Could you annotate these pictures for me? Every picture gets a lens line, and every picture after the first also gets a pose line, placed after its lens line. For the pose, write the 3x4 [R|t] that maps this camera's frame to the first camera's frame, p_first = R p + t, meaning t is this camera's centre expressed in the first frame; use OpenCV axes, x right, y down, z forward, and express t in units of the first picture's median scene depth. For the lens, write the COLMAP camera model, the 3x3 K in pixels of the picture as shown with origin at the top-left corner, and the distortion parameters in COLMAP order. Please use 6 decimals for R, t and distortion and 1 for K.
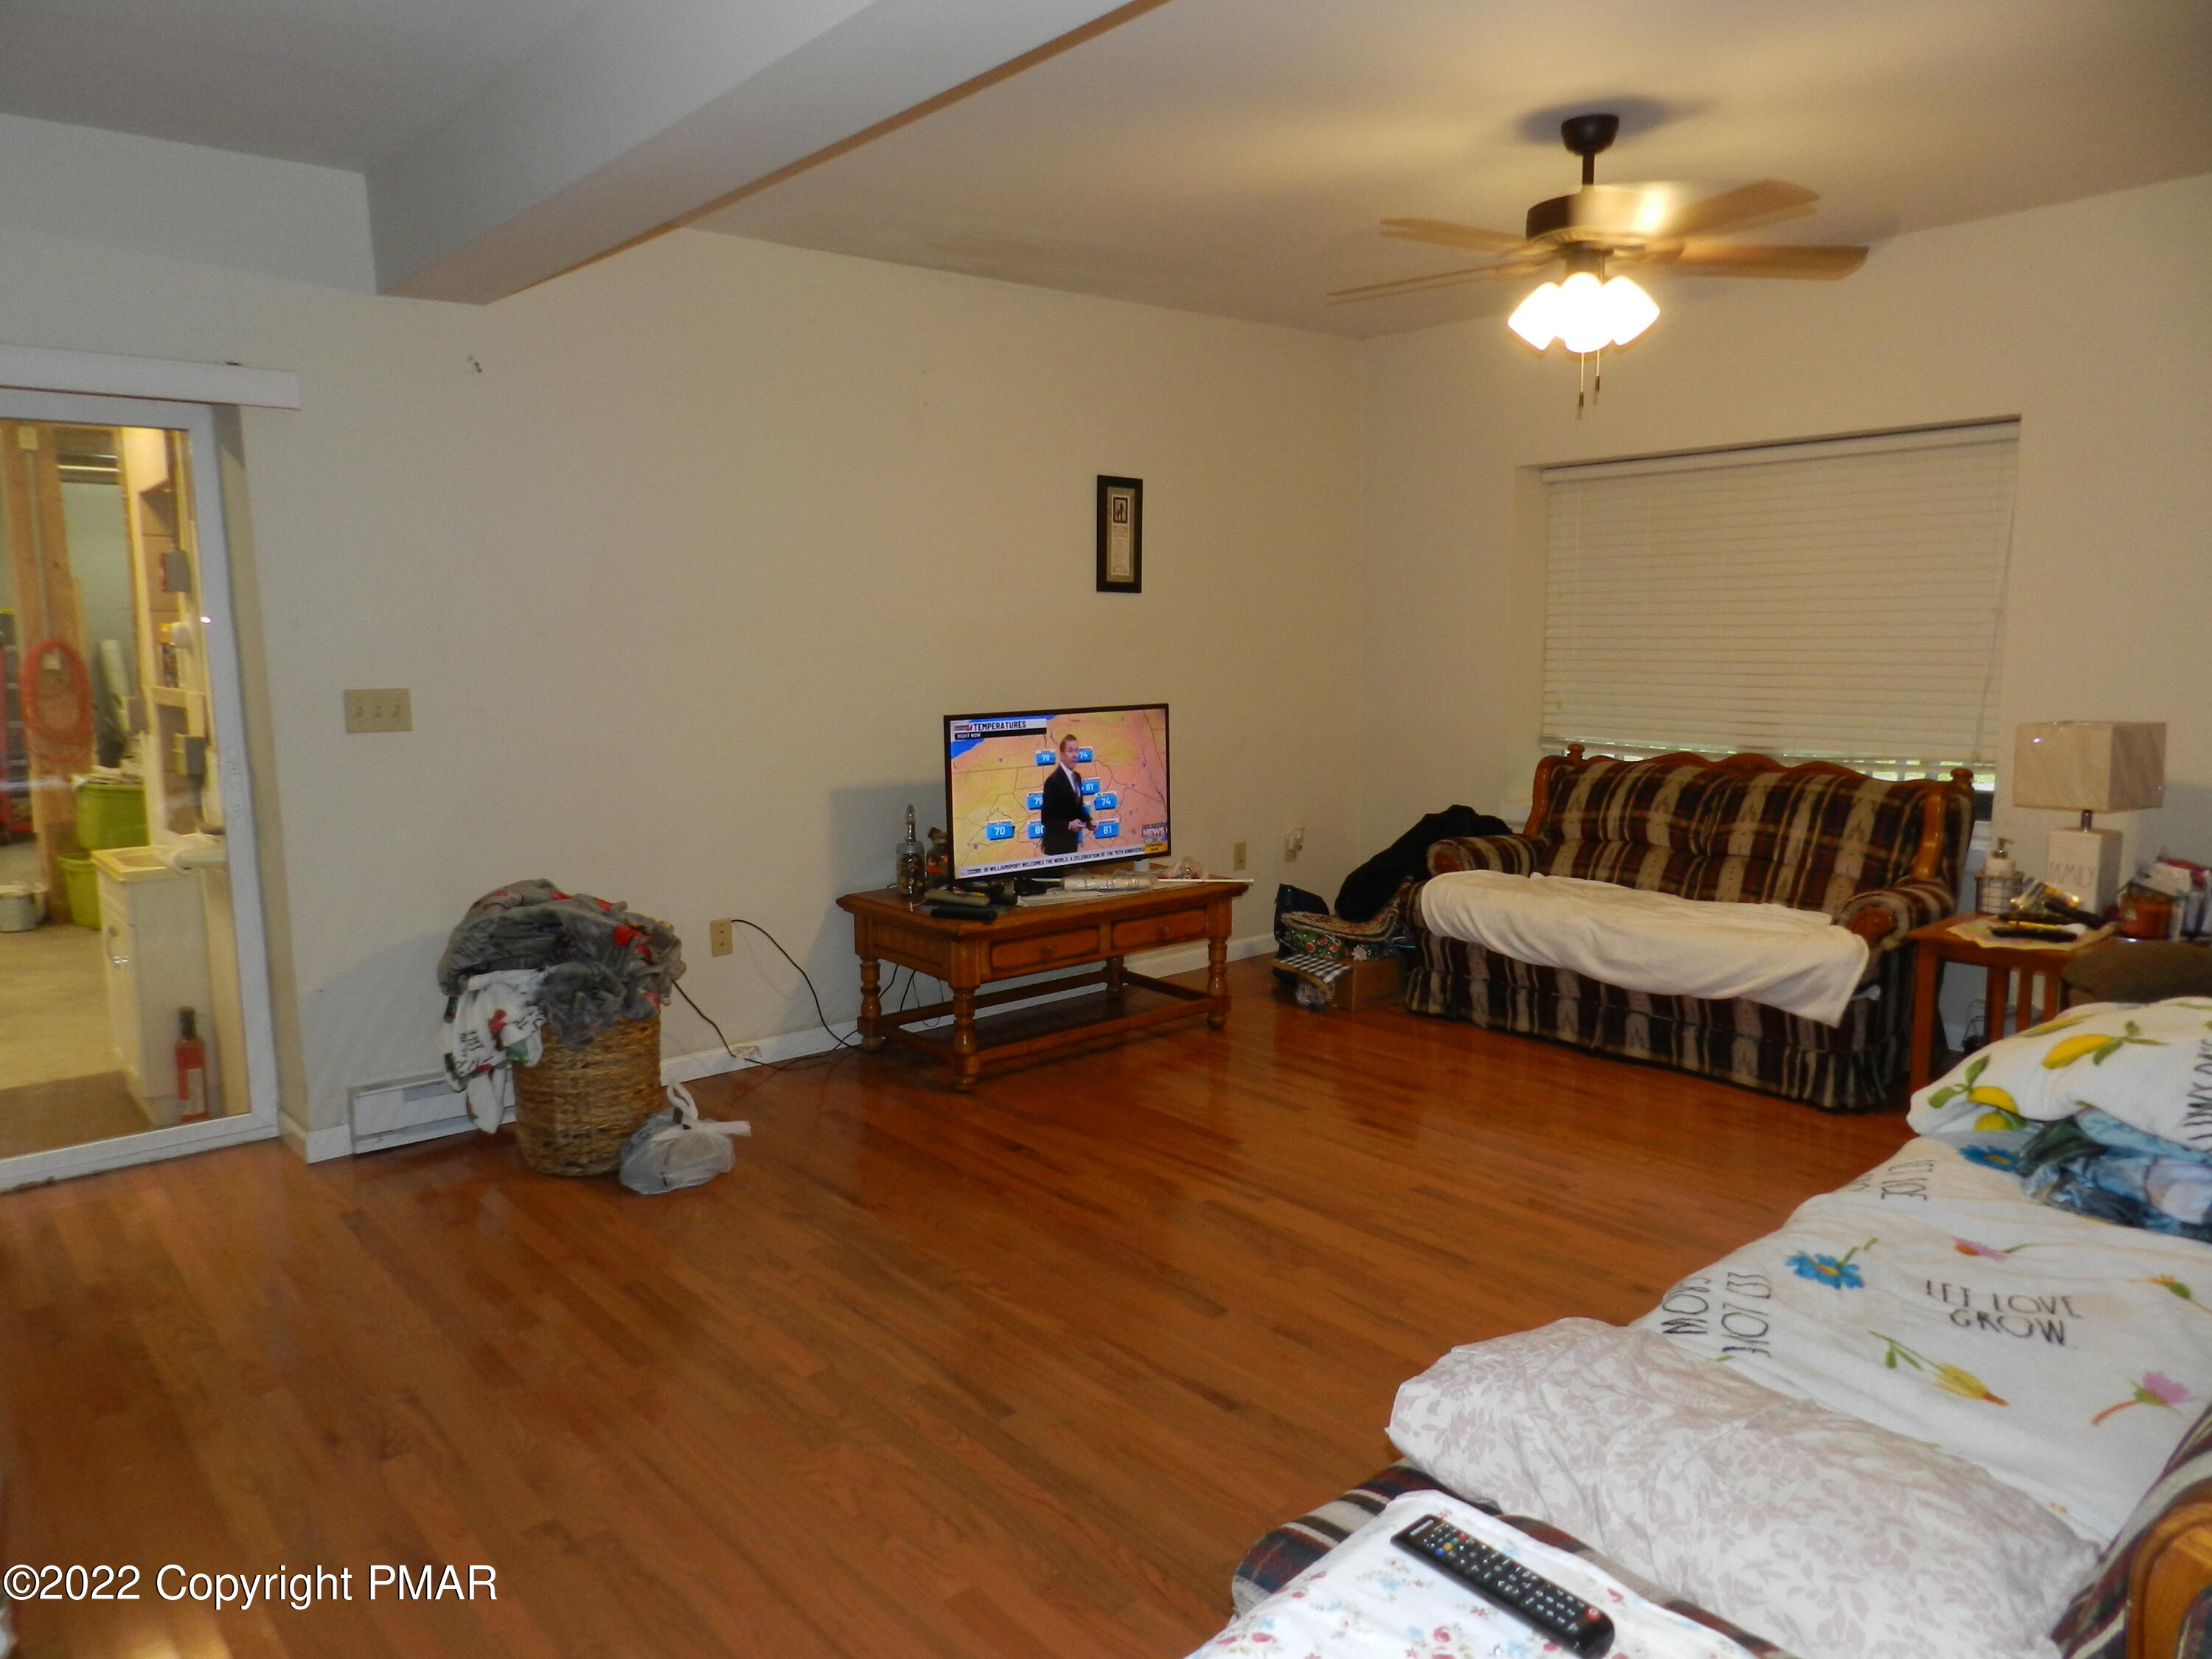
lens RADIAL K [[1496.9, 0, 1099.5], [0, 1496.9, 836.0], [0, 0, 1]] dist [0.020410, -0.007854]
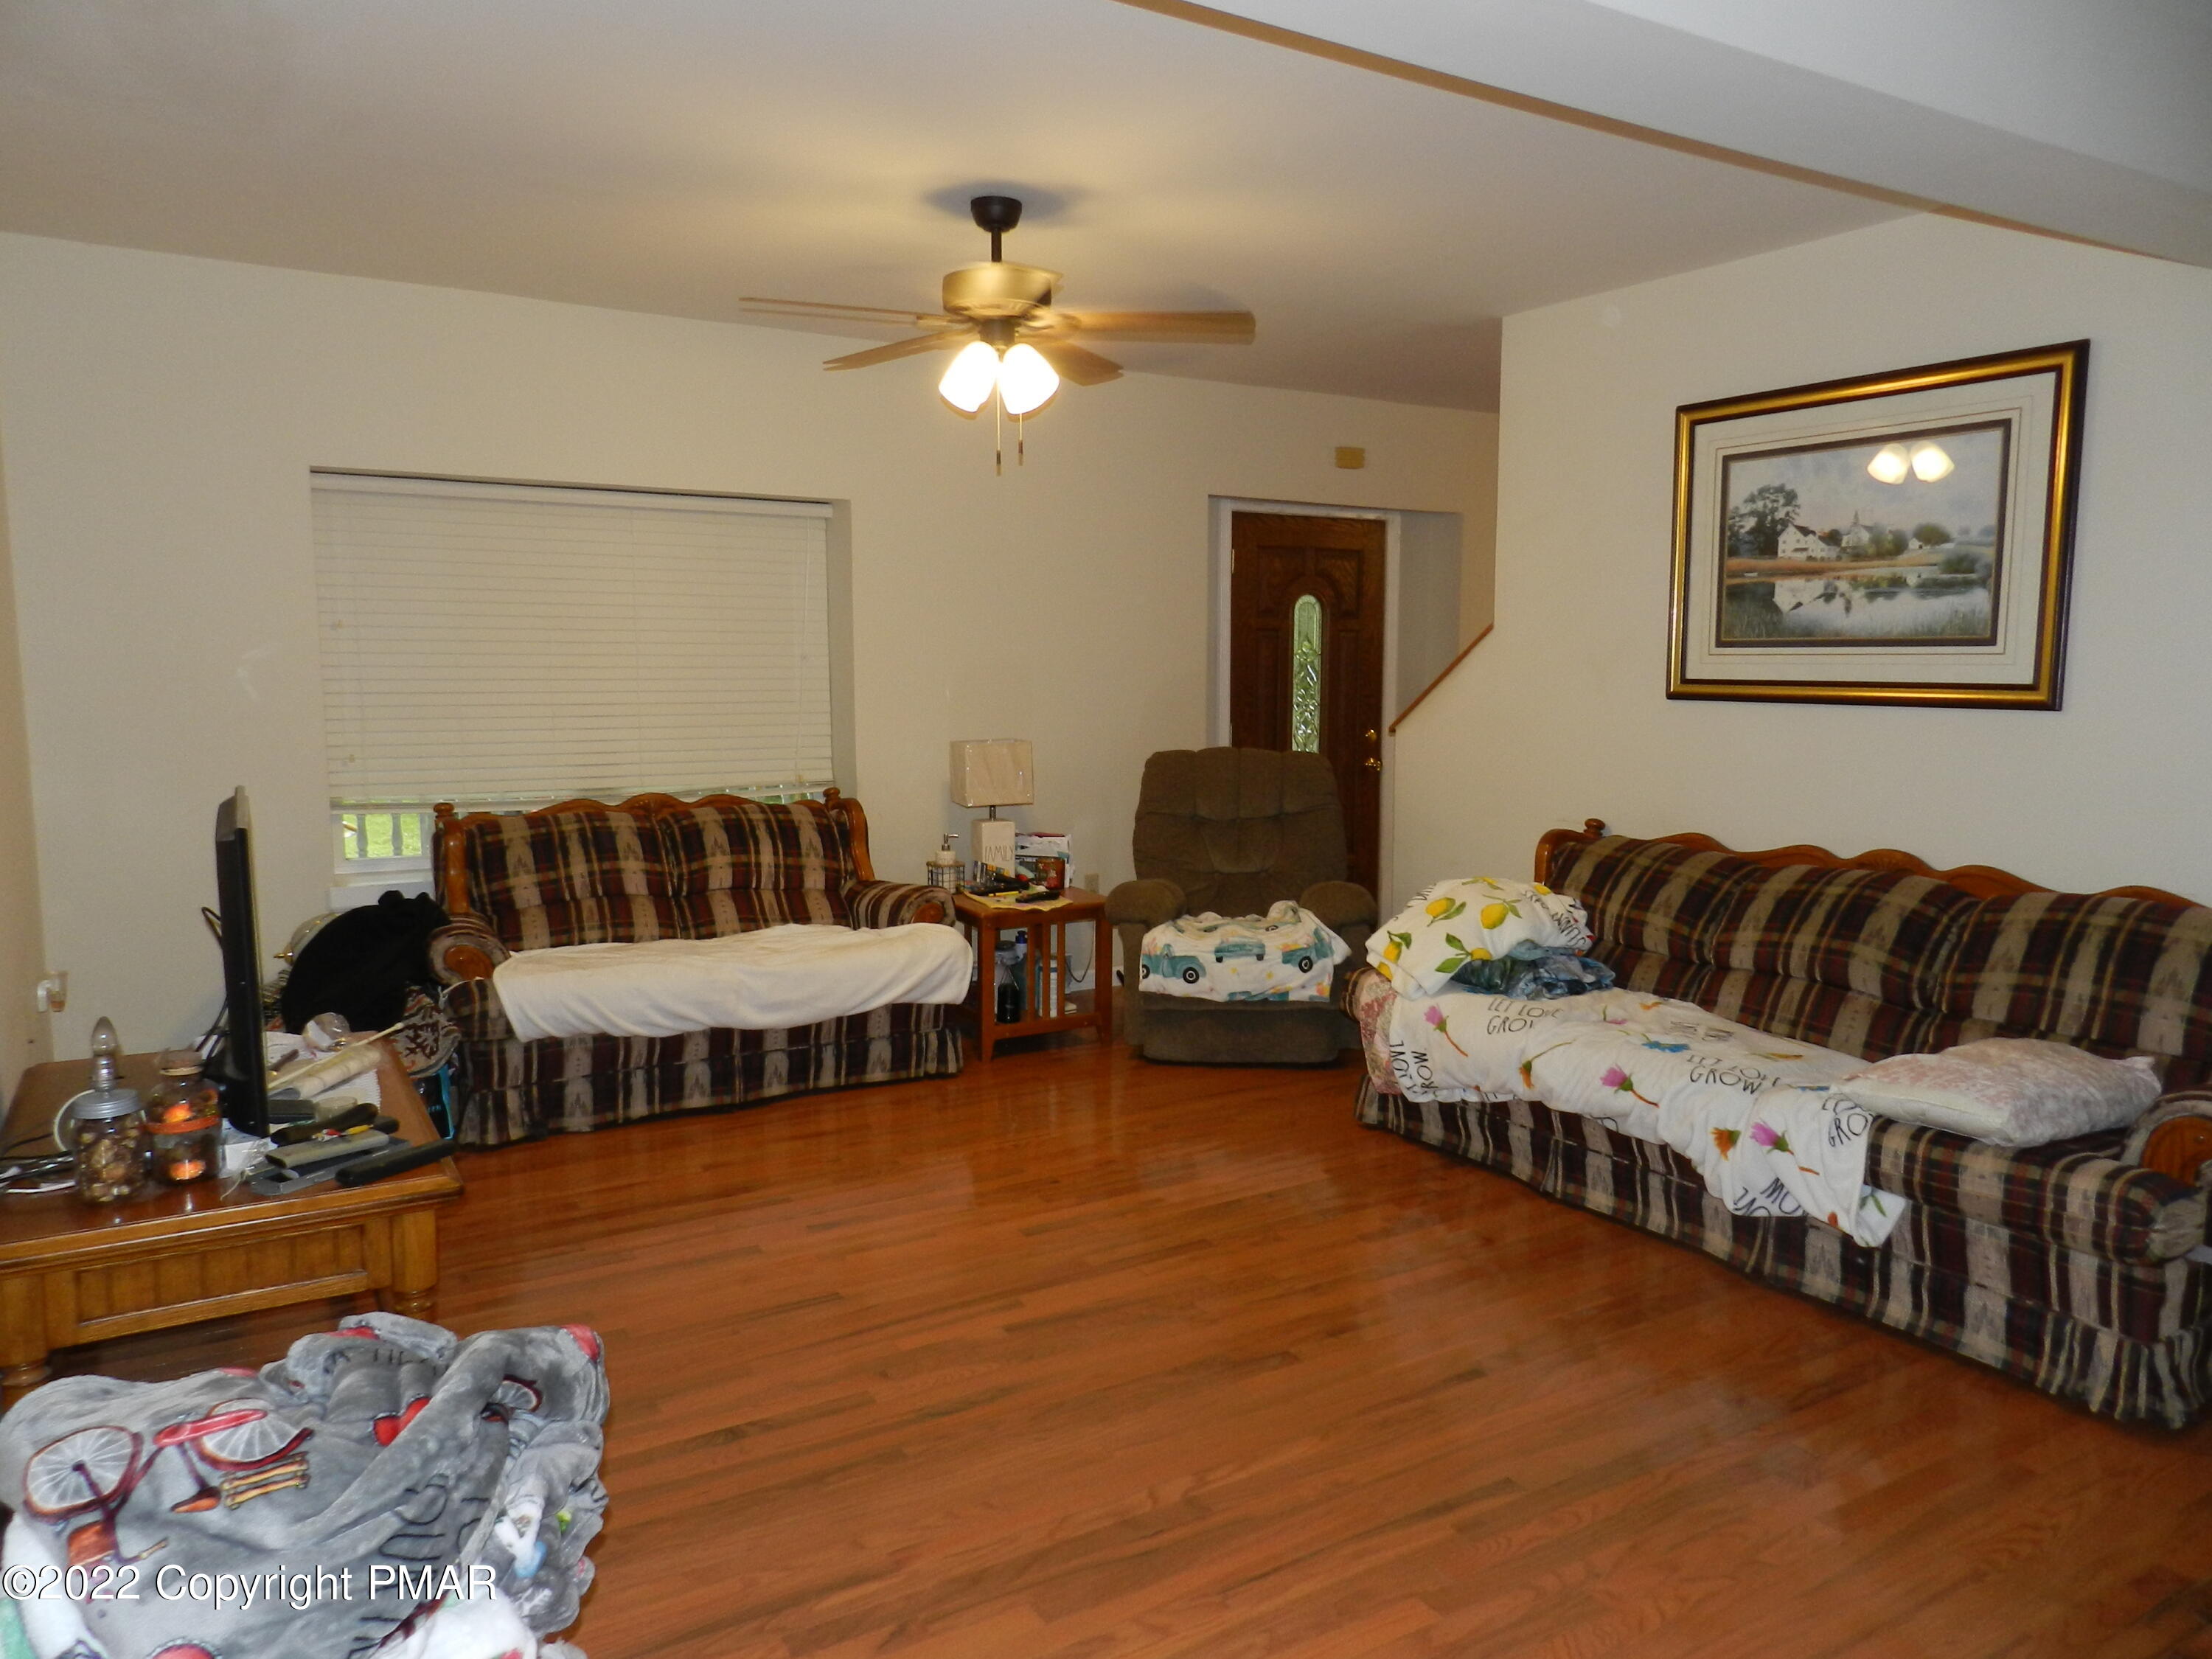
lens RADIAL K [[1496.9, 0, 1098.1], [0, 1496.9, 826.4], [0, 0, 1]] dist [0.020410, -0.007854]
pose [[0.158135, -0.099291, 0.982413, -0.561589], [0.133677, 0.987924, 0.078331, -0.078156], [-0.978327, 0.118939, 0.169499, 0.584961]]
